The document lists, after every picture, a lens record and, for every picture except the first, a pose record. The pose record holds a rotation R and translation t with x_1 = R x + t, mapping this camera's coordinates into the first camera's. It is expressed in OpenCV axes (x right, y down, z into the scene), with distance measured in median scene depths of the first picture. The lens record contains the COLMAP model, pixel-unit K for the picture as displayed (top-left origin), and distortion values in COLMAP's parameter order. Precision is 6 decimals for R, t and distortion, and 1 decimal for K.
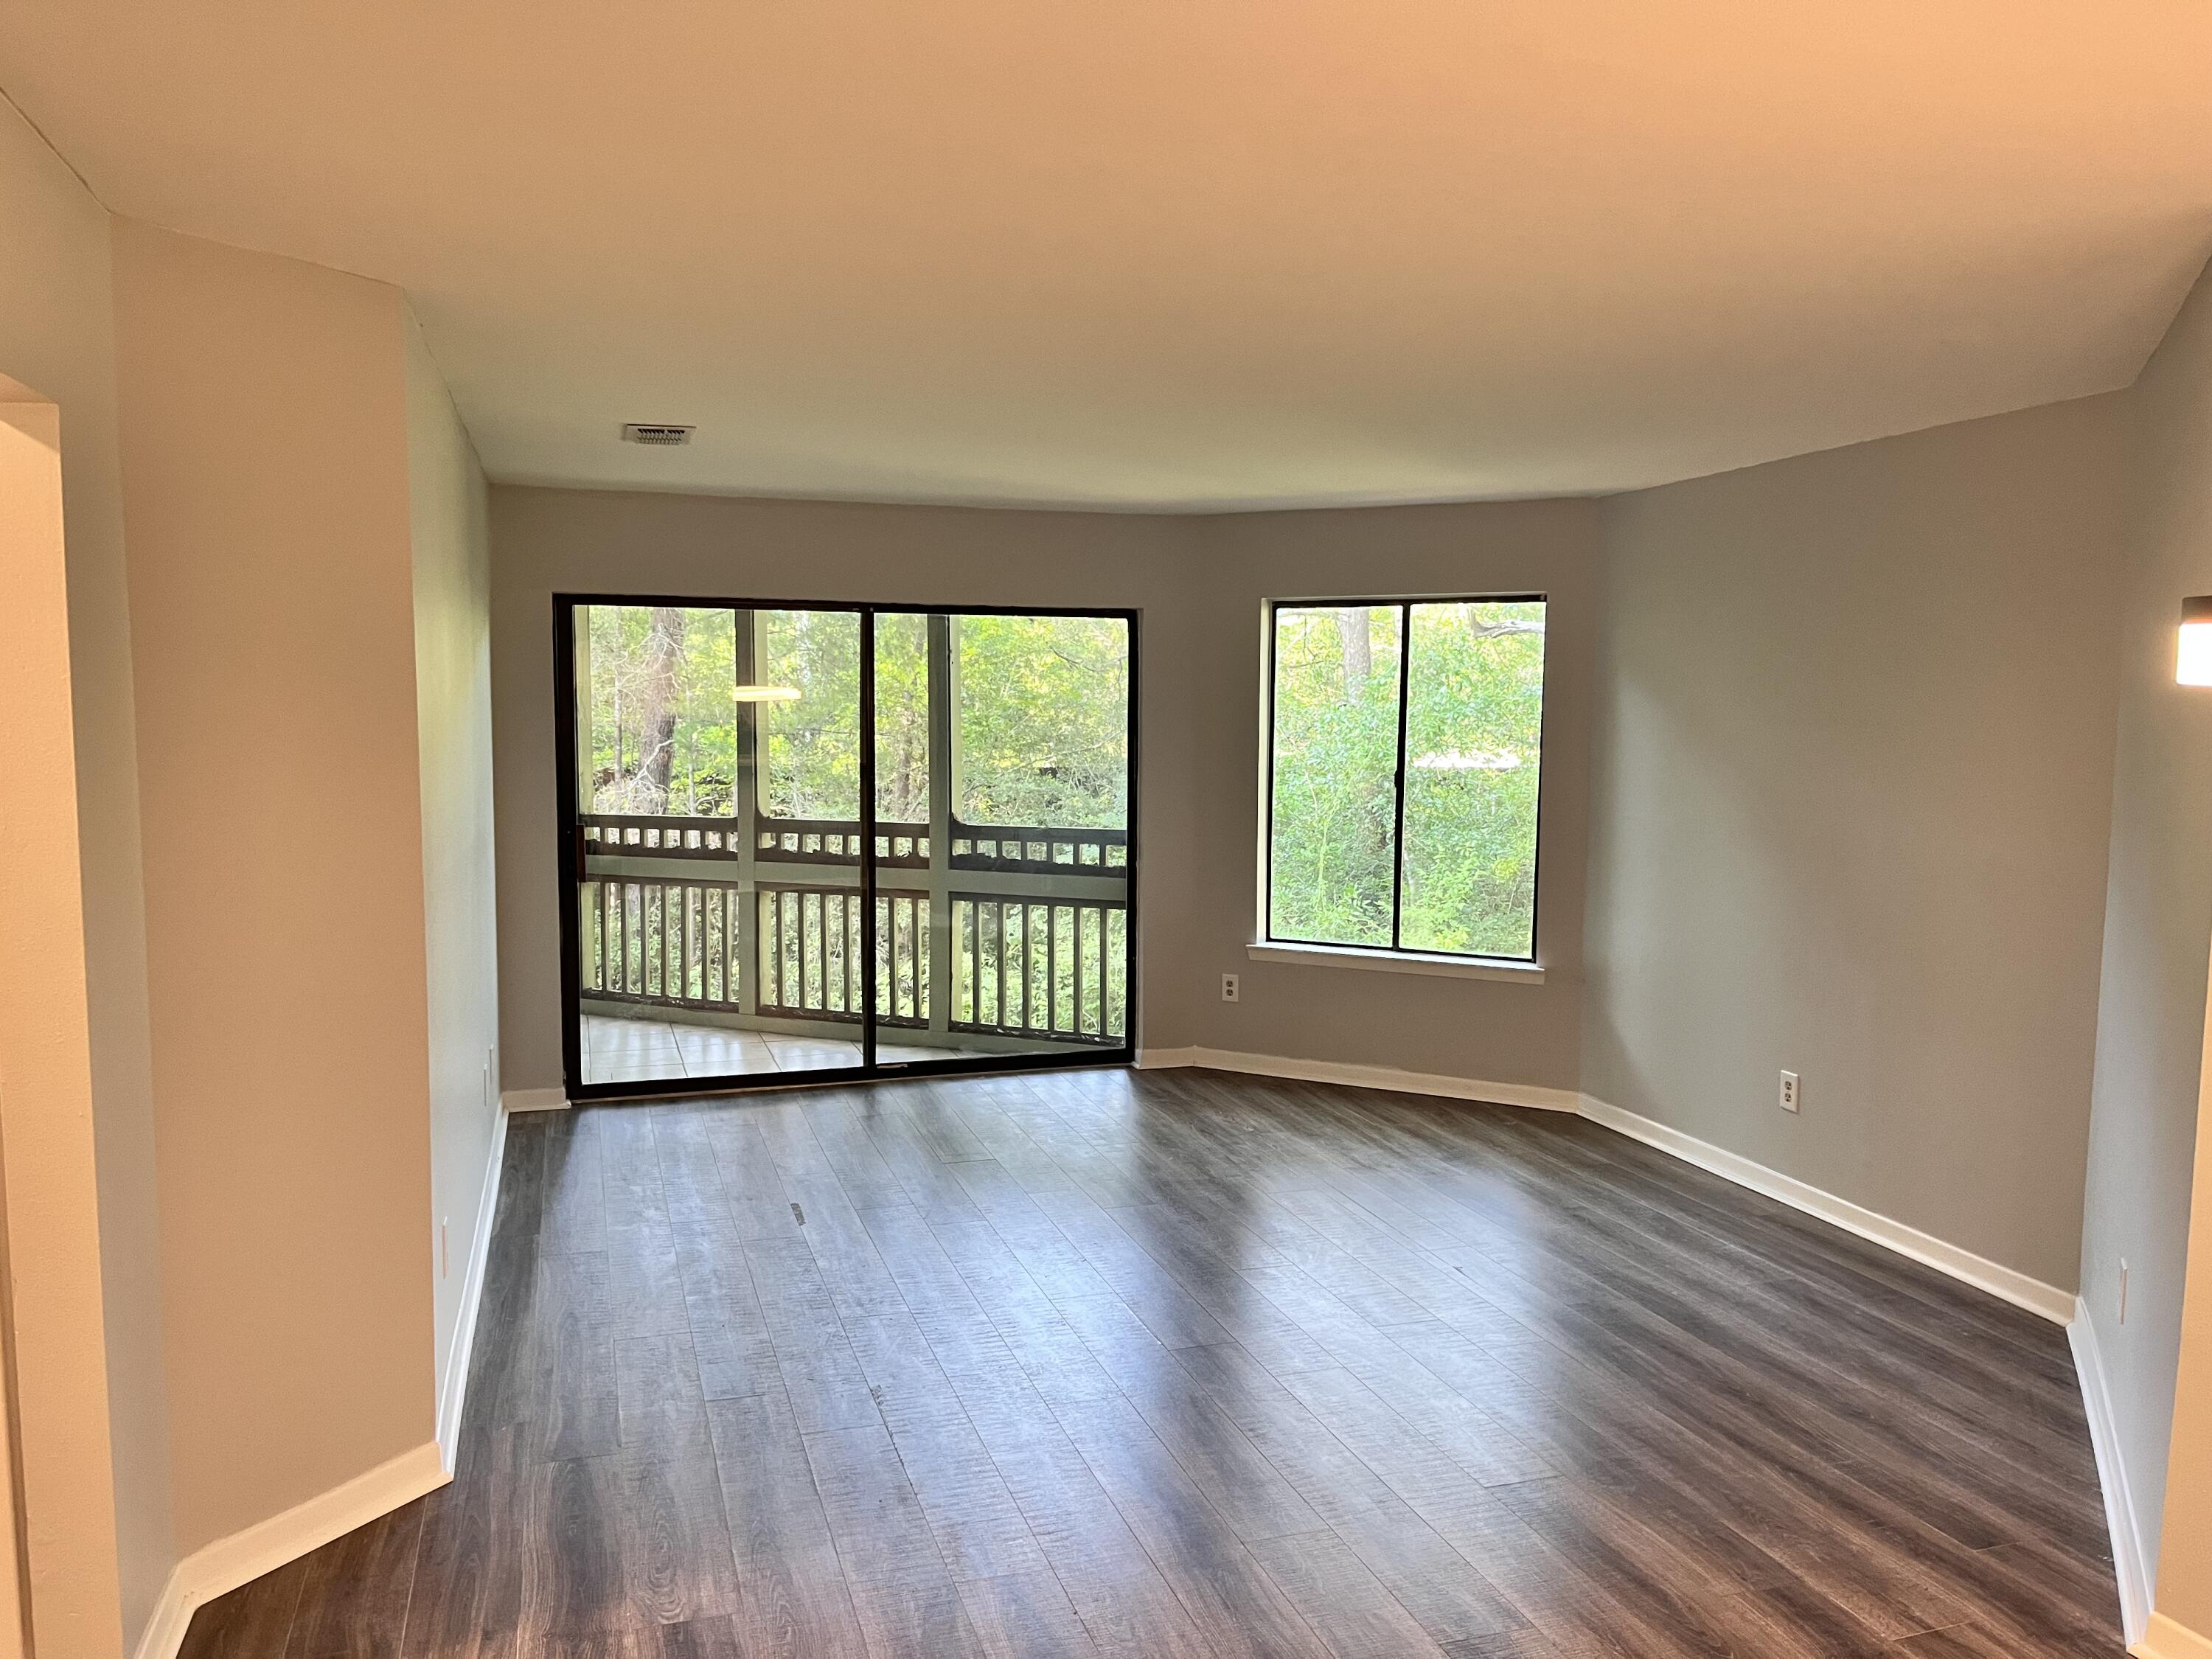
lens RADIAL K [[1670.7, 0, 1097.1], [0, 1670.7, 852.2], [0, 0, 1]] dist [0.086130, -0.123698]
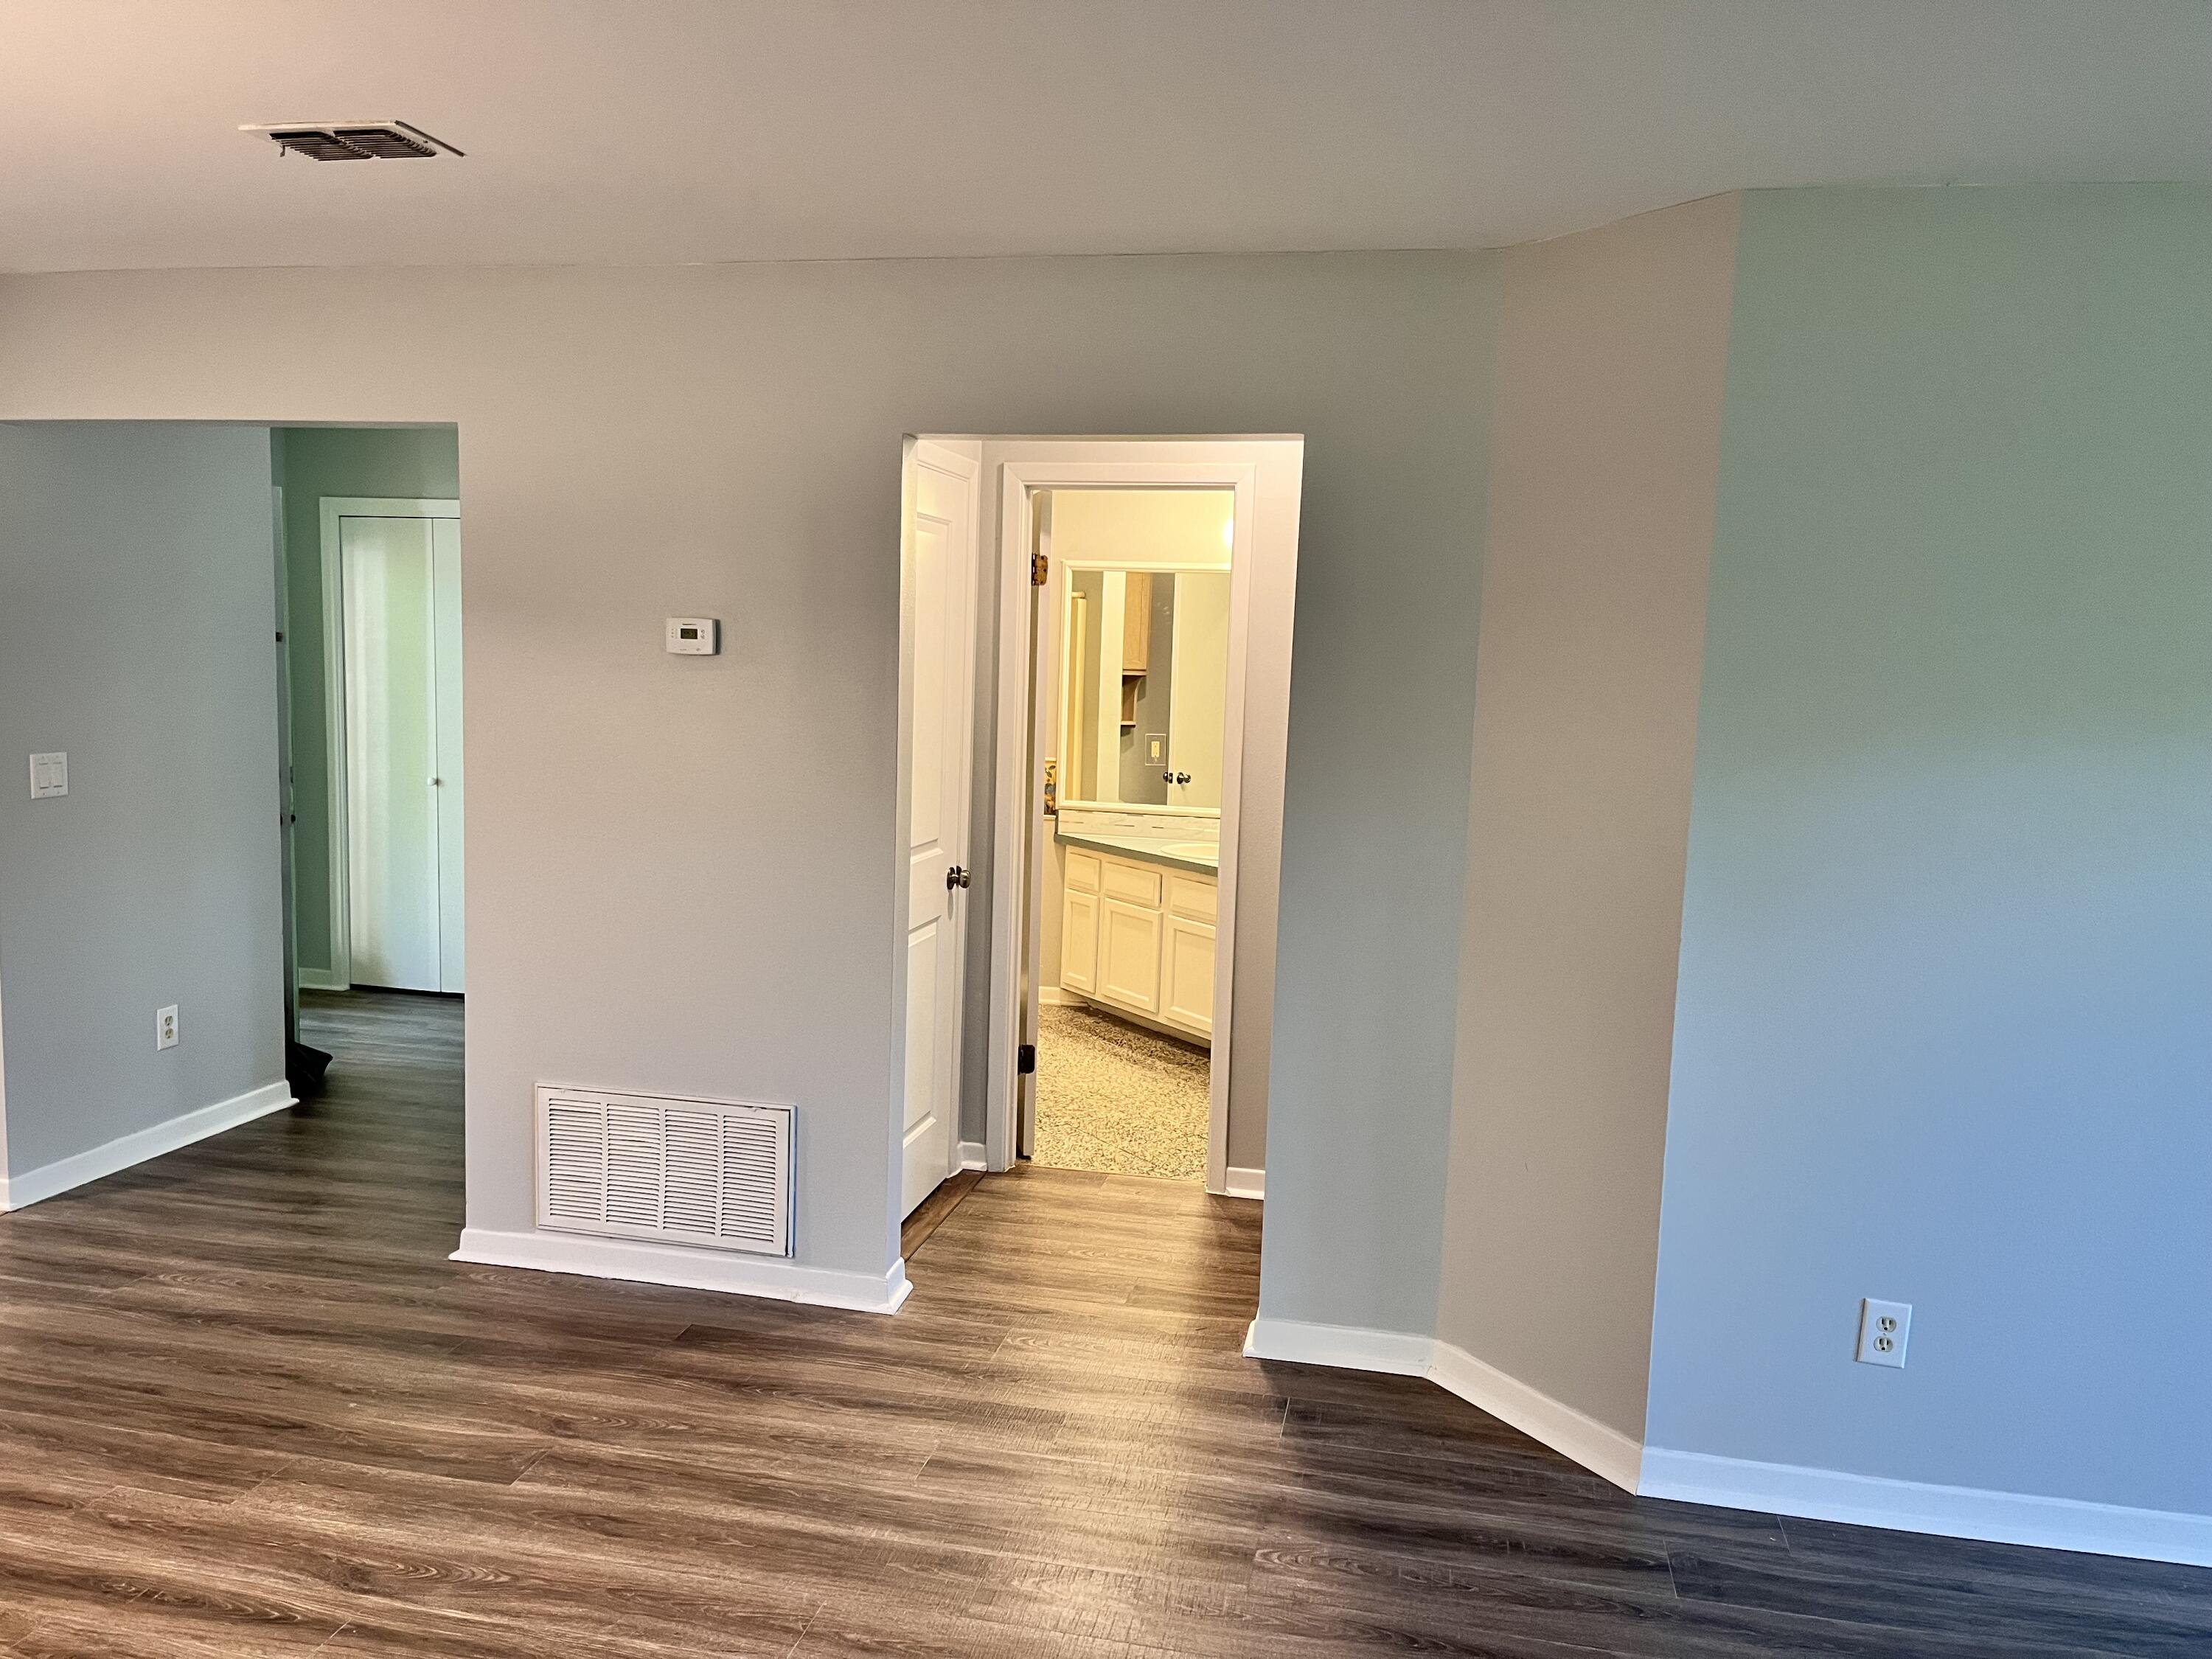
lens RADIAL K [[1670.7, 0, 1097.1], [0, 1670.7, 852.2], [0, 0, 1]] dist [0.086130, -0.123698]
pose [[-0.497658, 0.085380, -0.863161, 0.261077], [-0.114363, 0.979997, 0.162873, -0.043843], [0.859801, 0.179769, -0.477939, 0.553637]]
